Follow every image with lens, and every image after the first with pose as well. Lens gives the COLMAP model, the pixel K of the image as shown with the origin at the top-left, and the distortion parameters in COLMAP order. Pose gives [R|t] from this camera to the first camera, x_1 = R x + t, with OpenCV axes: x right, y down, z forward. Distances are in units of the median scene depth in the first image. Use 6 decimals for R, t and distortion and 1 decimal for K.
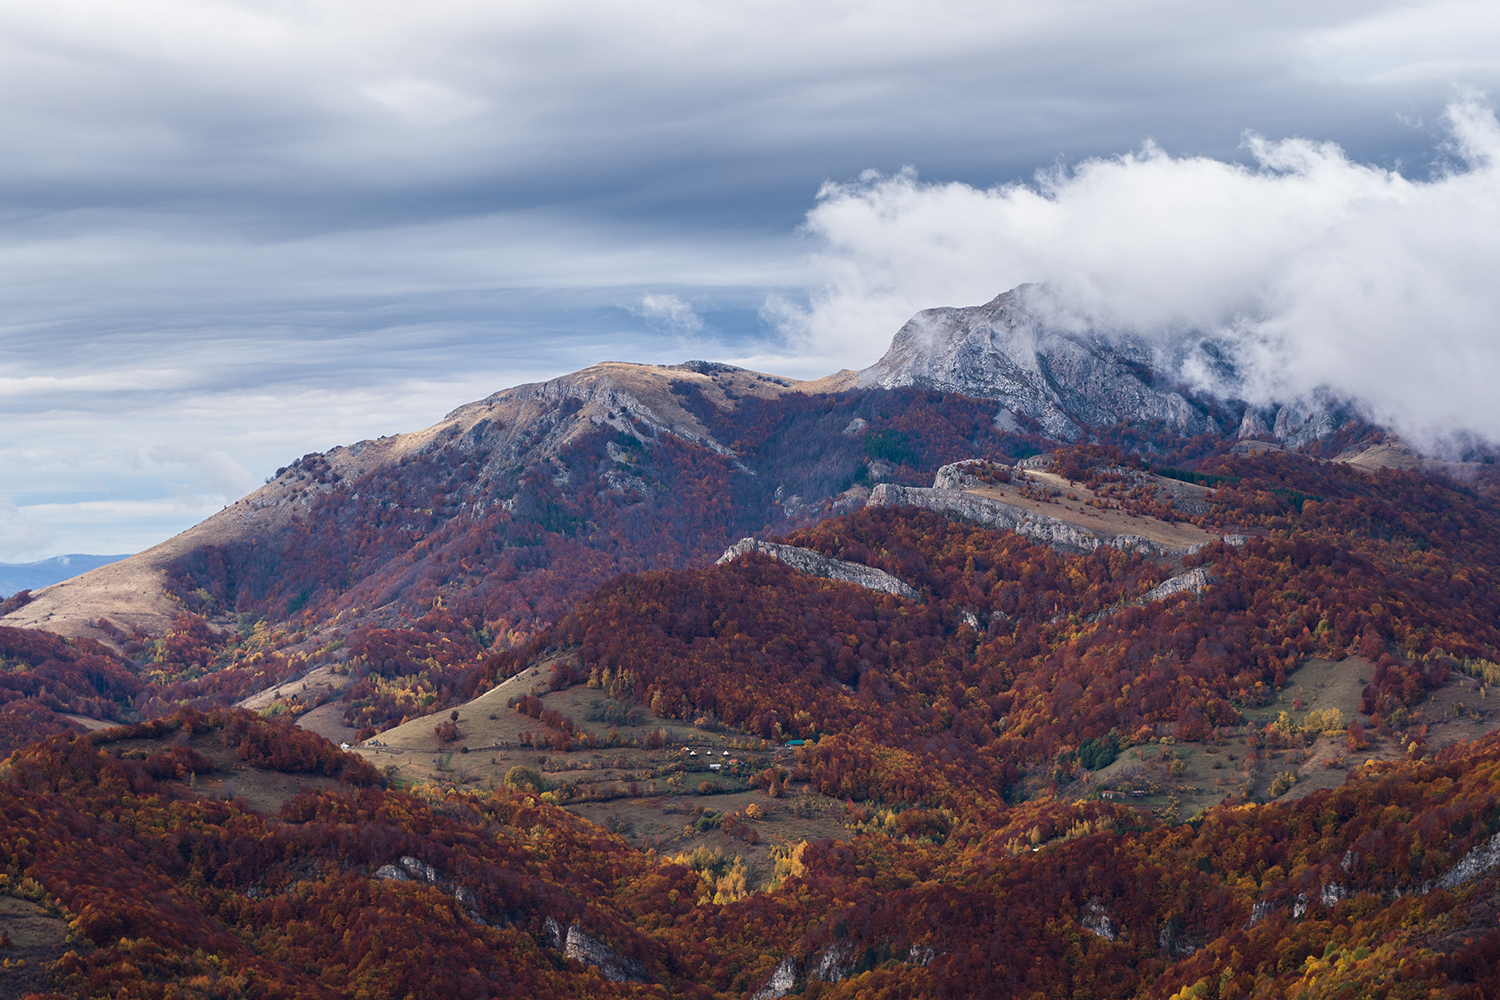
lens RADIAL K [[4688.5, 0, 752.5], [0, 4688.5, 498.4], [0, 0, 1]] dist [-0.055386, 0.000000]
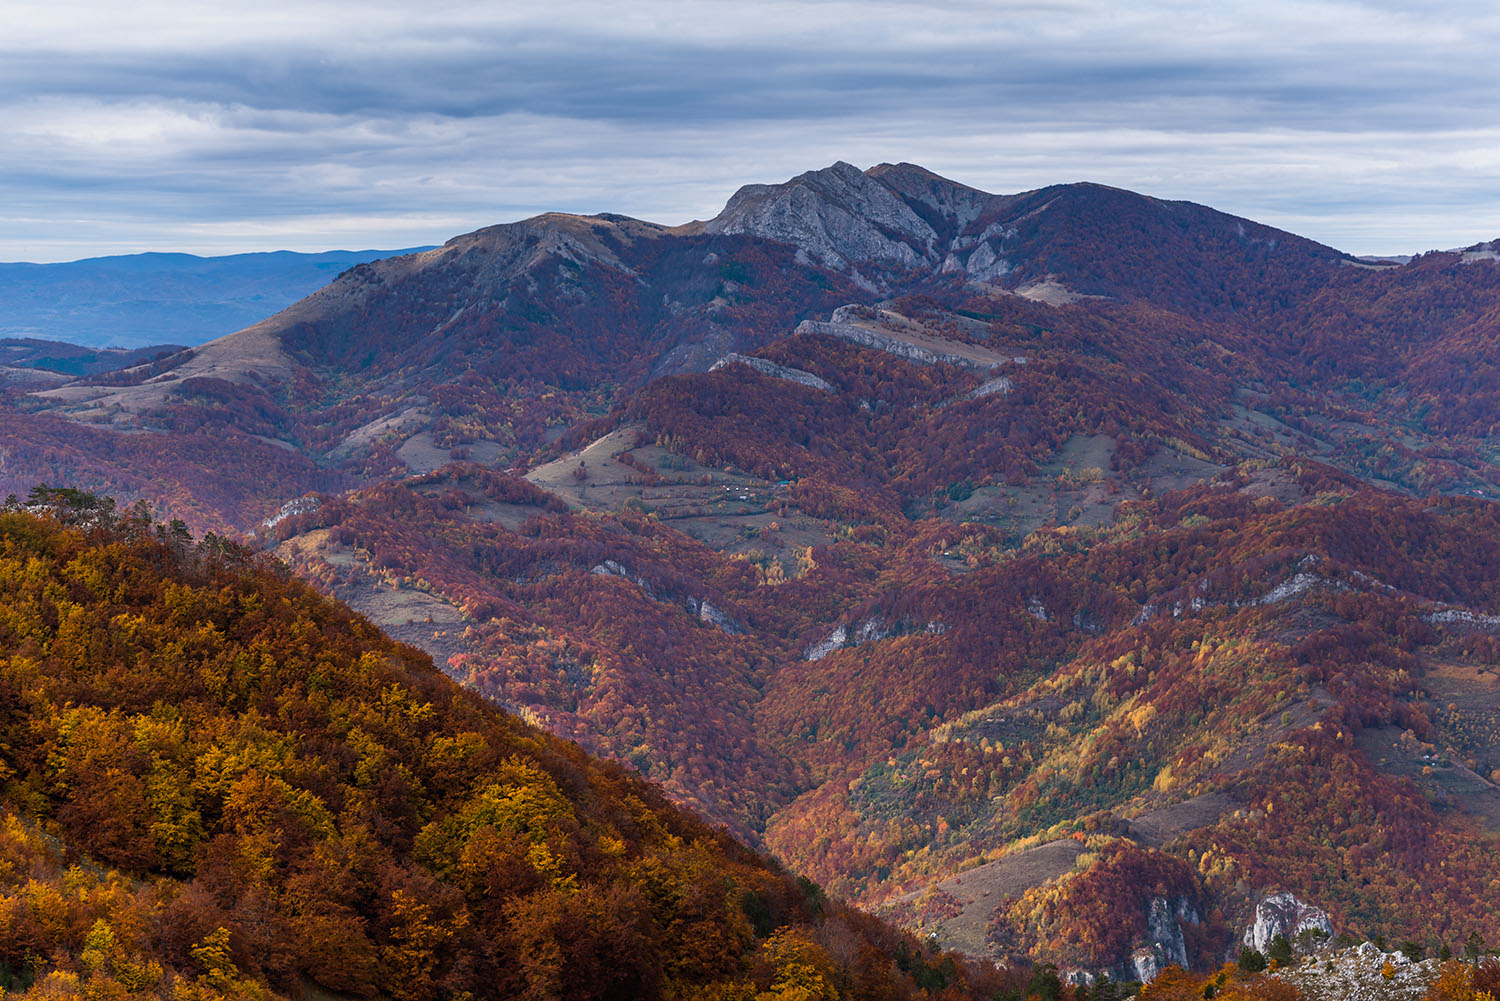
lens RADIAL K [[3071.3, 0, 746.8], [0, 3071.3, 498.5], [0, 0, 1]] dist [-0.027049, 0.000000]
pose [[0.992263, 0.012682, 0.123505, -0.132400], [-0.023879, 0.995691, 0.089605, -0.038715], [-0.121836, -0.091861, 0.988290, -0.090248]]
